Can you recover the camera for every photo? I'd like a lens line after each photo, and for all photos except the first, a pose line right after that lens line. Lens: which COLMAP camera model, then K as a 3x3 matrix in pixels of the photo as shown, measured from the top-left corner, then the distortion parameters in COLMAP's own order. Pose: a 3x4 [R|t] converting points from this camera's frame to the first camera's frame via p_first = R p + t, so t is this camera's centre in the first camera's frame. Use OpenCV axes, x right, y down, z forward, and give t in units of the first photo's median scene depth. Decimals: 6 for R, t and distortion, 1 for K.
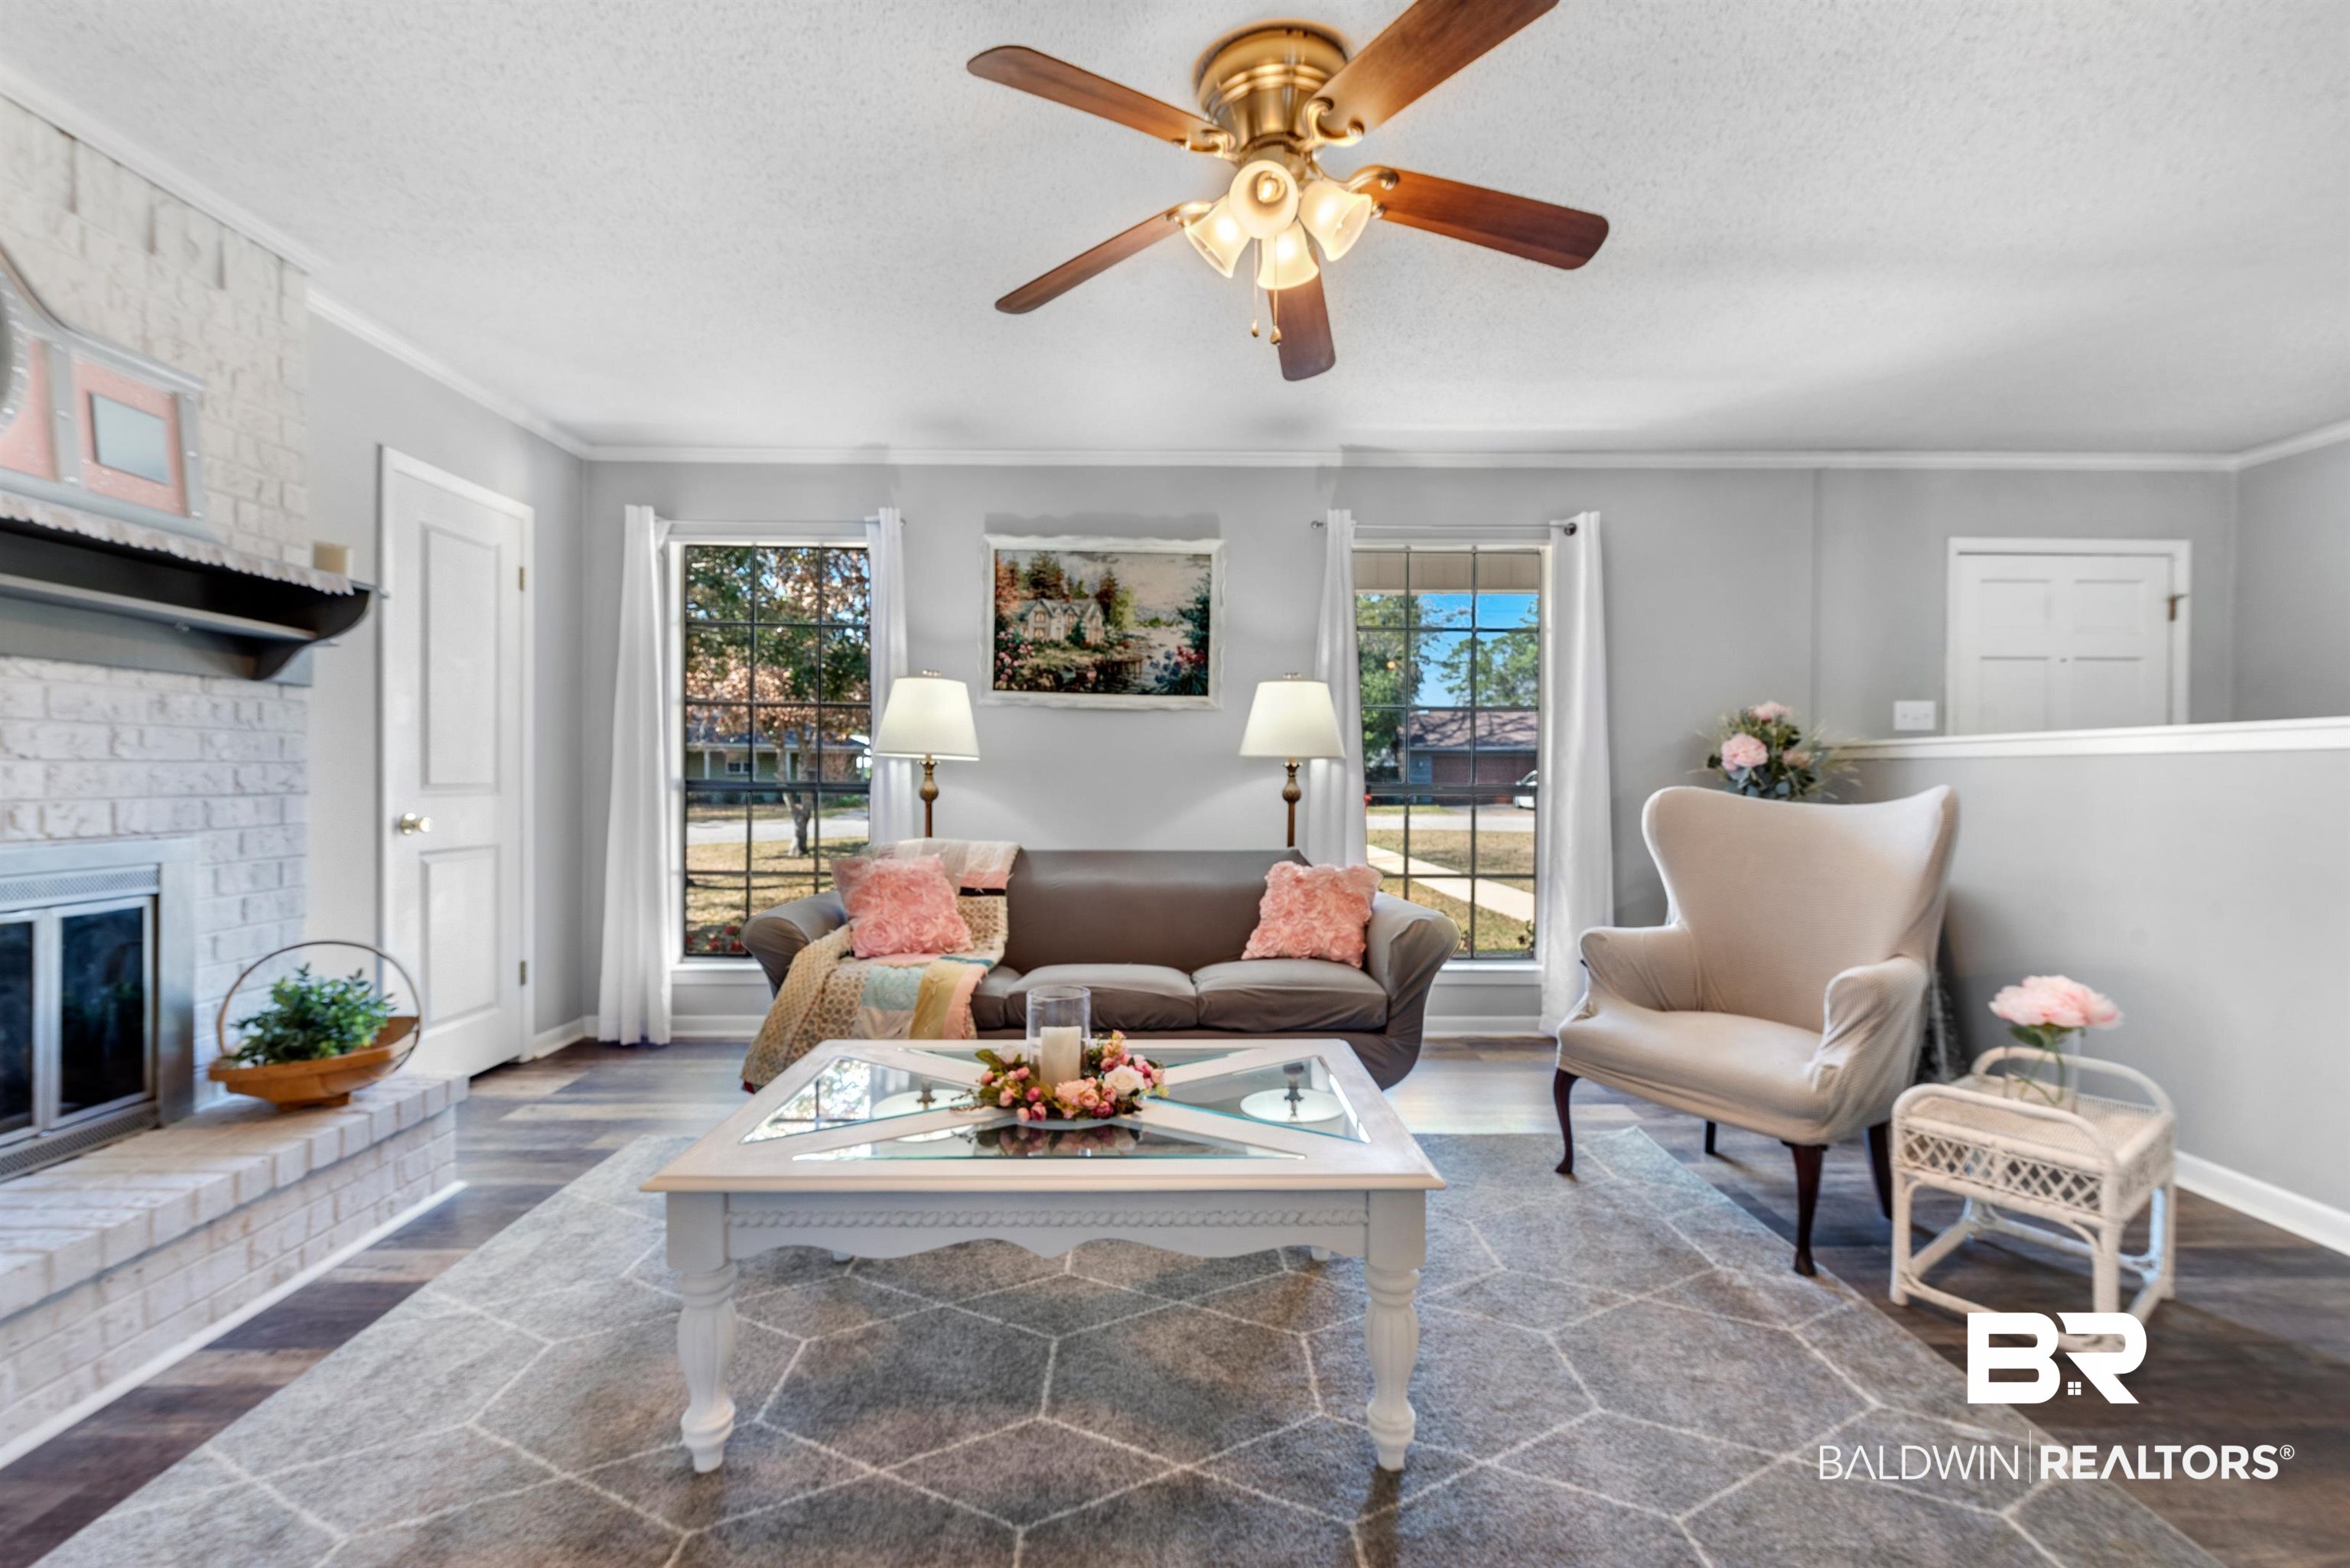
lens RADIAL K [[993.0, 0, 1170.4], [0, 993.0, 786.0], [0, 0, 1]] dist [-0.000147, 0.000138]
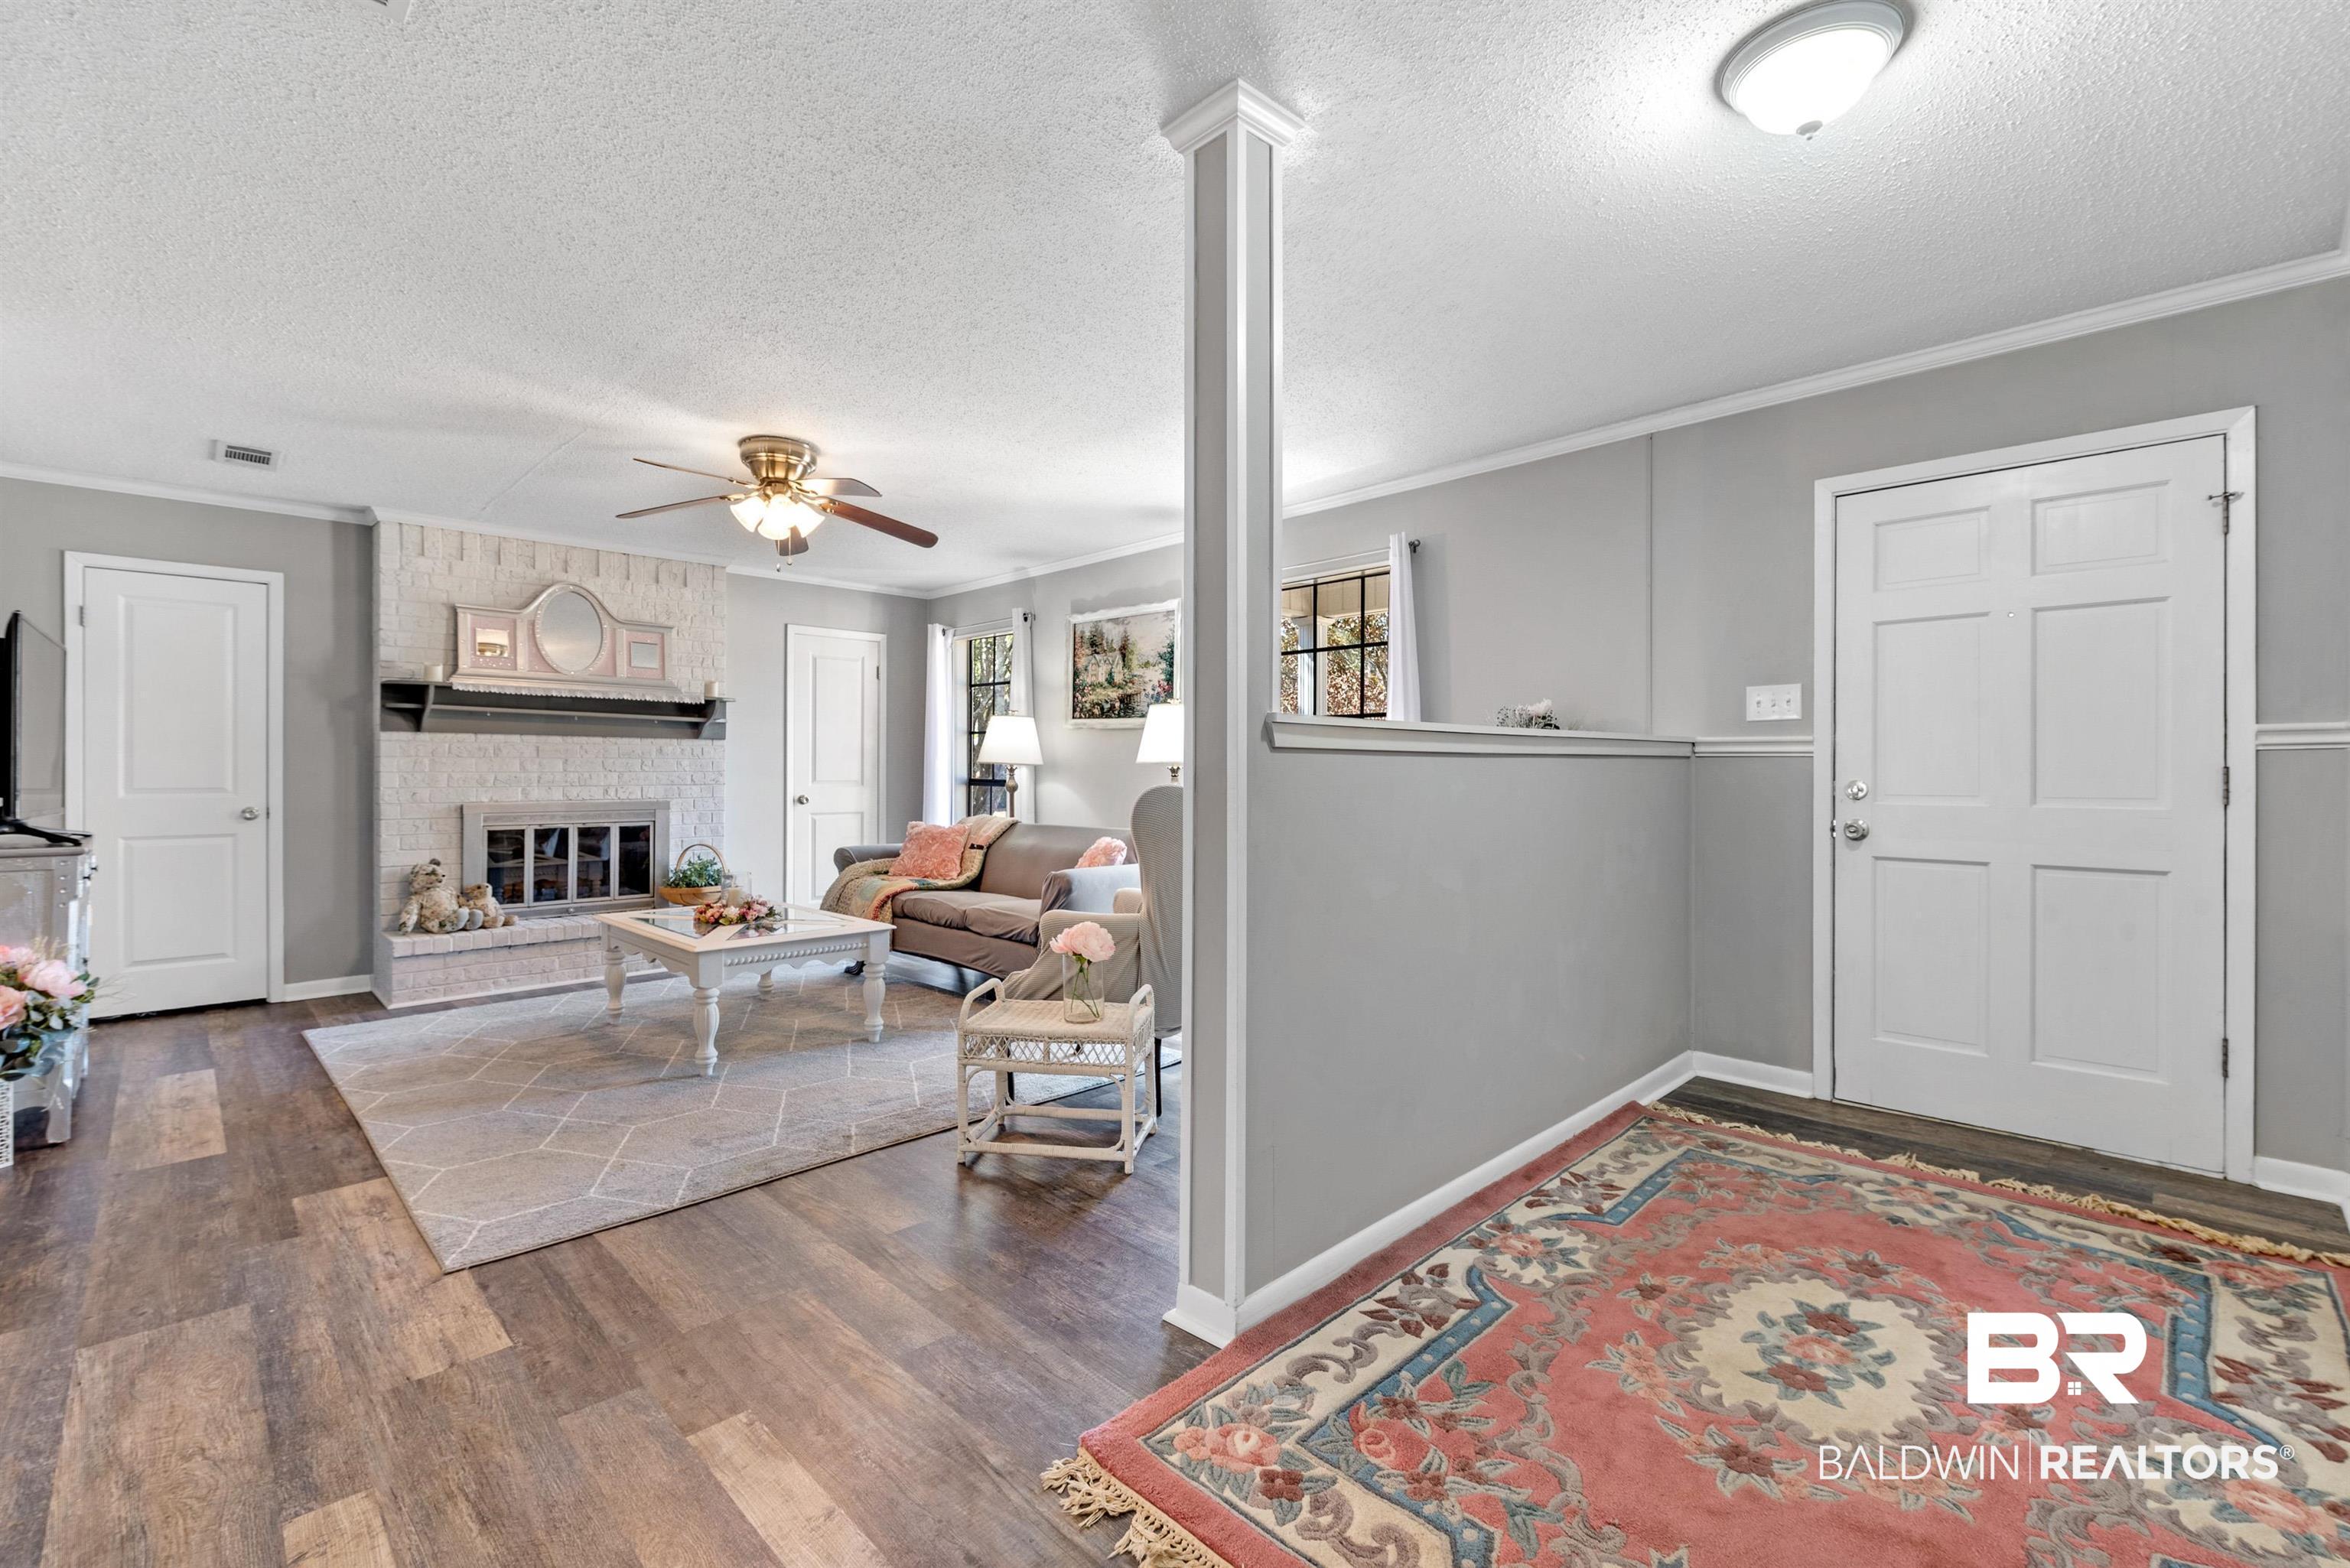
lens RADIAL K [[1024.5, 0, 1180.5], [0, 1024.5, 772.4], [0, 0, 1]] dist [-0.000476, -0.000282]
pose [[0.694255, -0.003604, -0.719720, 1.039411], [-0.005413, 0.999933, -0.010230, -0.001214], [0.719709, 0.010998, 0.694189, 0.051516]]
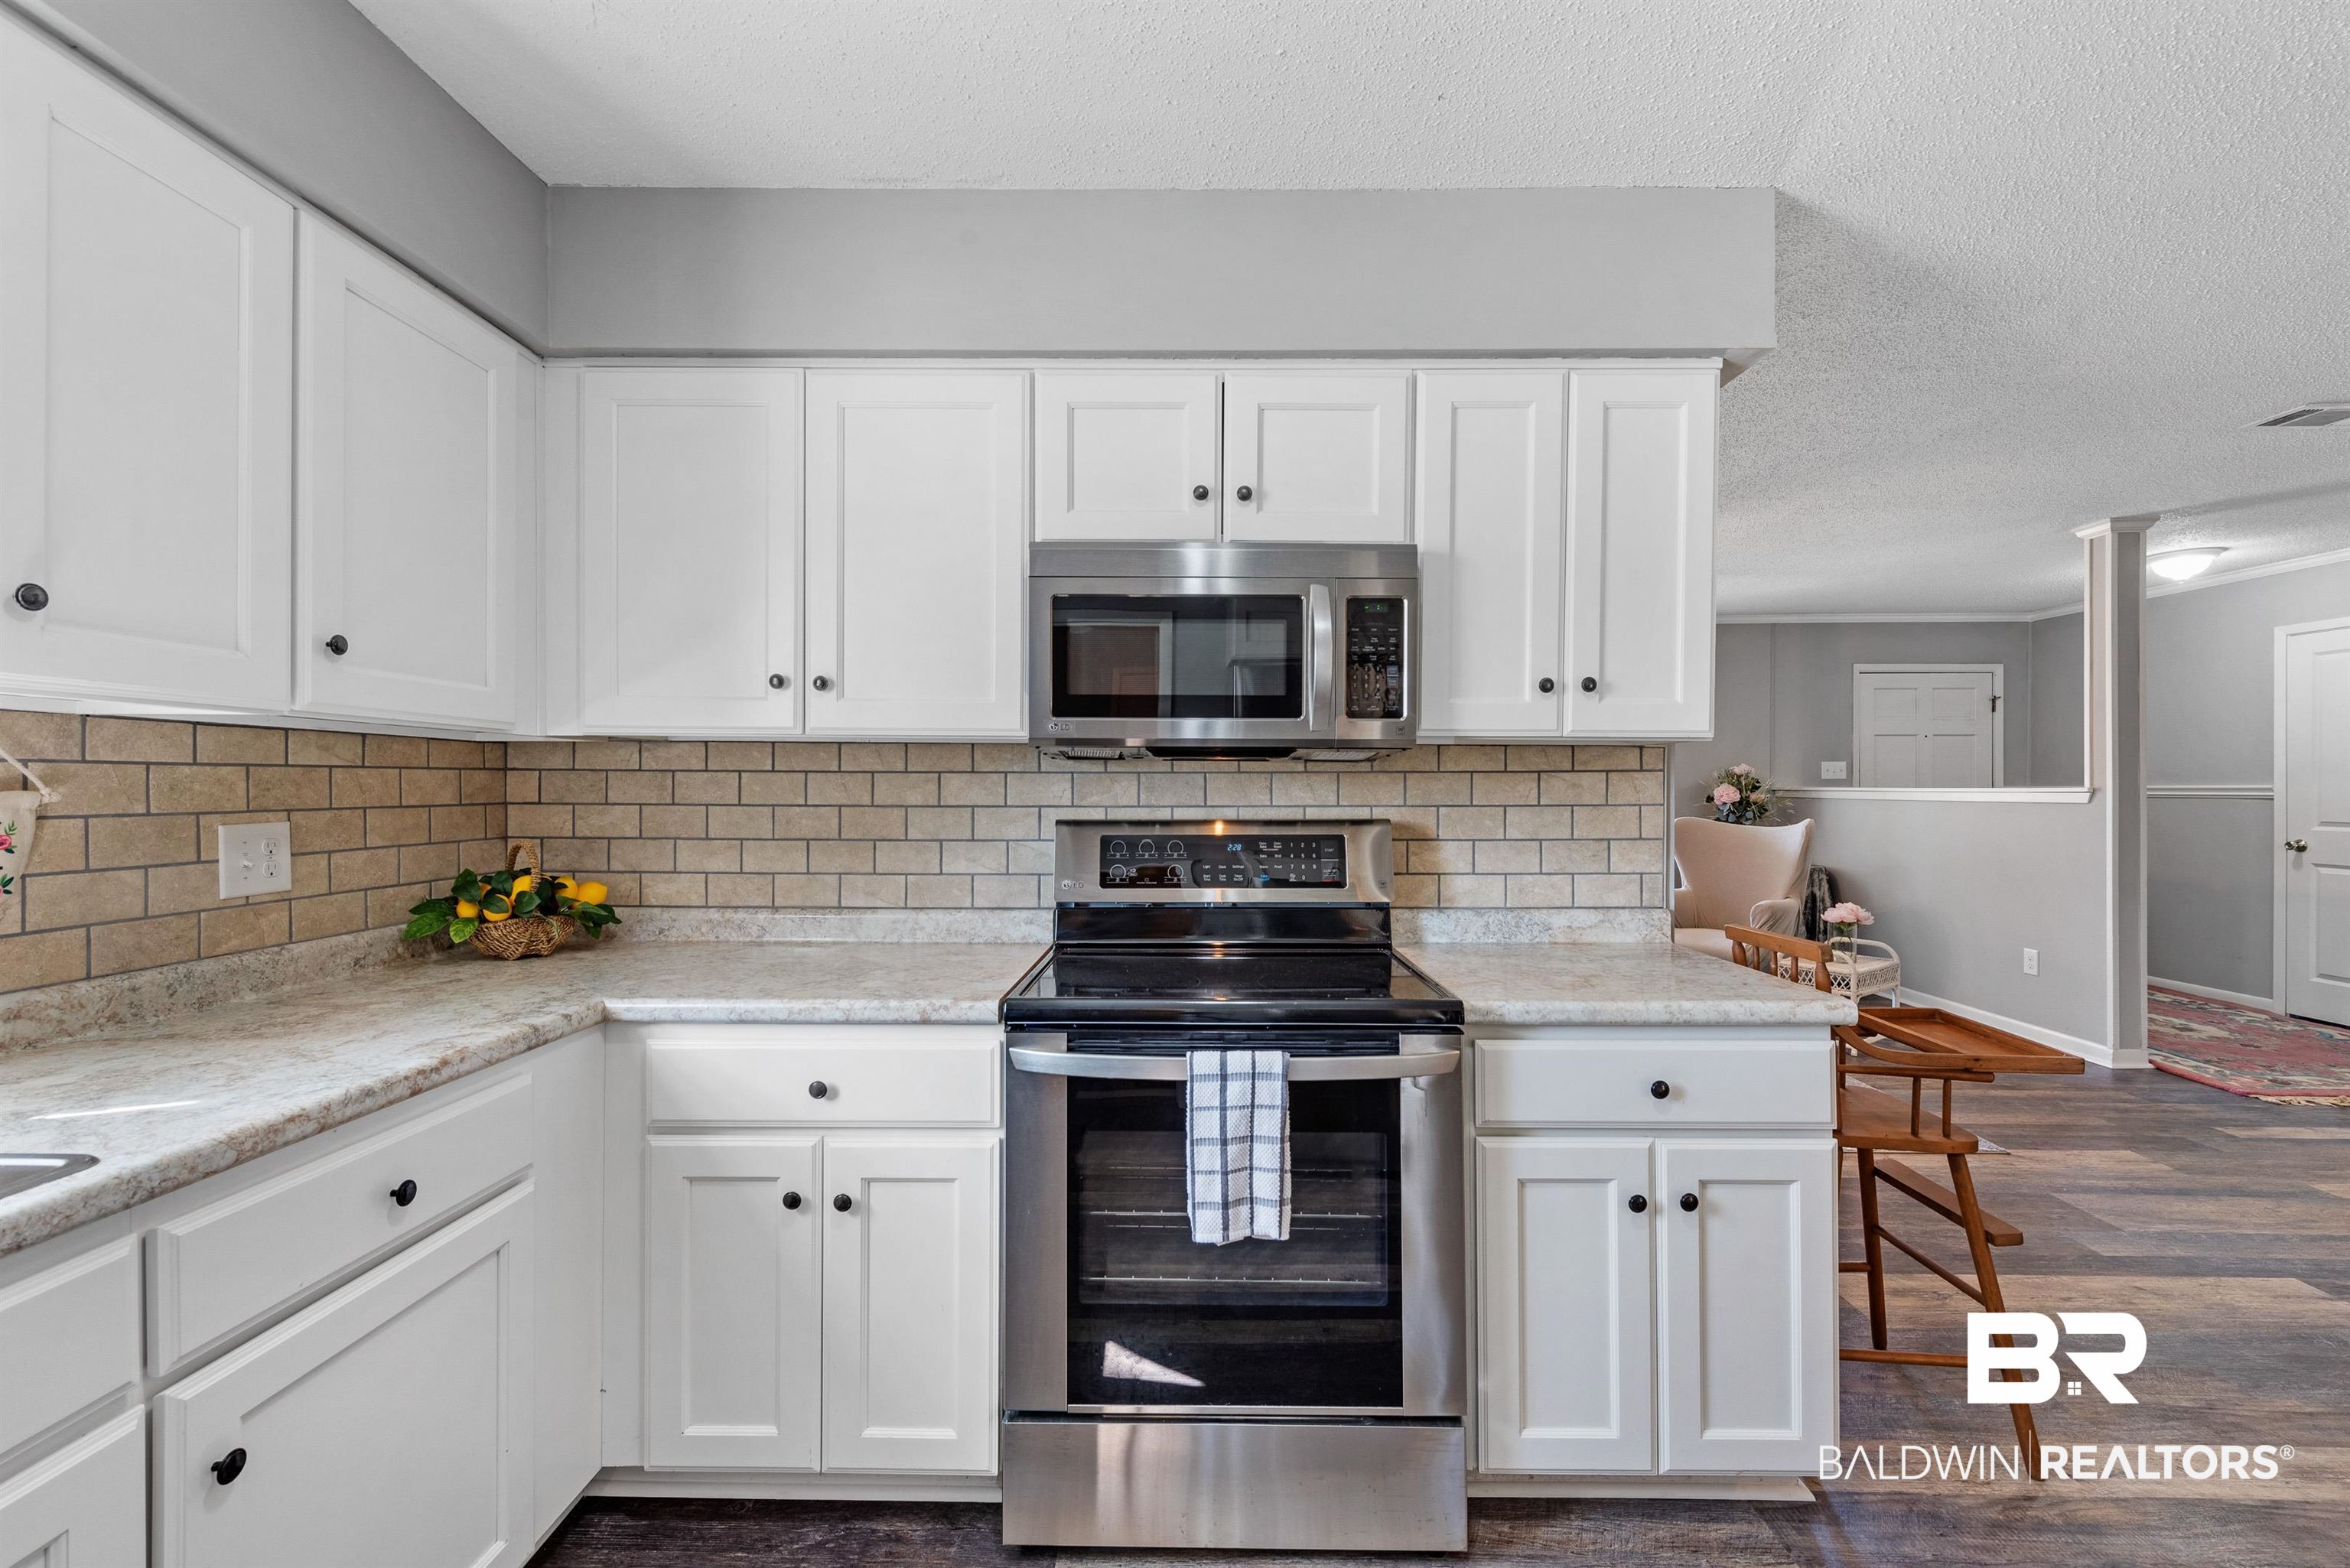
lens RADIAL K [[961.7, 0, 1175.0], [0, 961.7, 784.0], [0, 0, 1]] dist [0.015556, -0.005007]
pose [[0.999294, -0.005694, -0.037148, -0.308860], [0.005253, 0.999915, -0.011958, -0.034381], [0.037213, 0.011754, 0.999238, -0.688597]]
